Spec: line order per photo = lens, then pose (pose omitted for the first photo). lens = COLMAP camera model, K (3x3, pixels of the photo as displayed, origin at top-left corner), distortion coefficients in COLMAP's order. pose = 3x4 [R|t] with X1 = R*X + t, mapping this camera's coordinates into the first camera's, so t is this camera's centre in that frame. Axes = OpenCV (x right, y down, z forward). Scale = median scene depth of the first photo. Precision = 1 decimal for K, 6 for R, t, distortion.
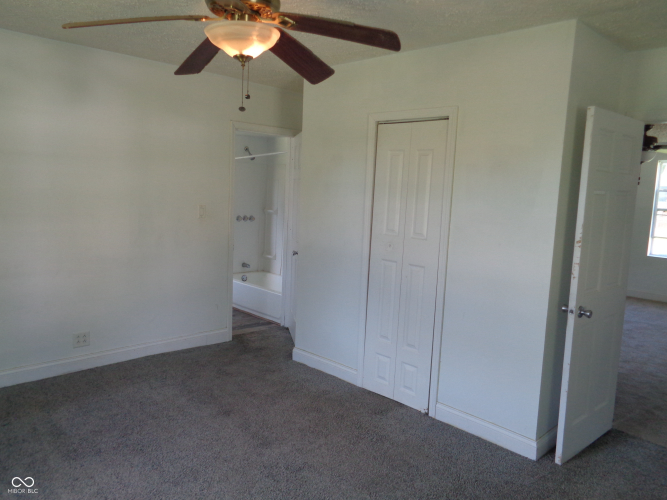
lens RADIAL K [[505.3, 0, 334.4], [0, 505.3, 249.9], [0, 0, 1]] dist [0.019710, -0.021114]
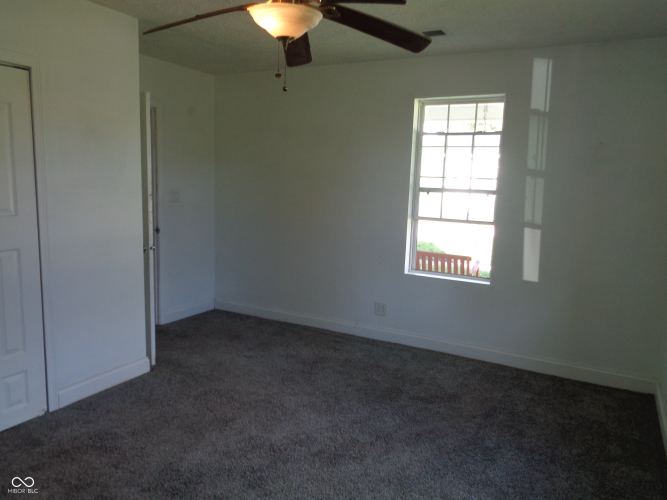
lens RADIAL K [[505.3, 0, 334.8], [0, 505.3, 250.4], [0, 0, 1]] dist [0.019710, -0.021114]
pose [[-0.301822, -0.191957, 0.933839, -0.746792], [0.075679, 0.971605, 0.224180, -0.109351], [-0.950356, 0.138334, -0.278725, 0.746998]]
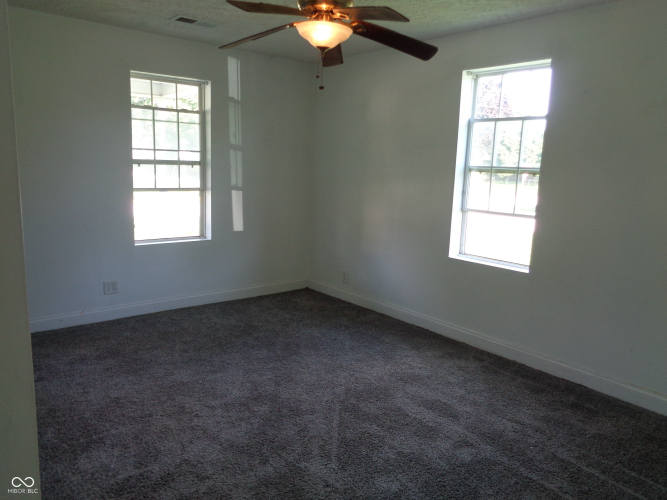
lens RADIAL K [[505.3, 0, 337.9], [0, 505.3, 253.1], [0, 0, 1]] dist [0.019710, -0.021114]
pose [[-0.994567, -0.087015, 0.057148, -0.196716], [-0.065482, 0.949660, 0.306364, -0.167213], [-0.080929, 0.300957, -0.950198, 1.443146]]
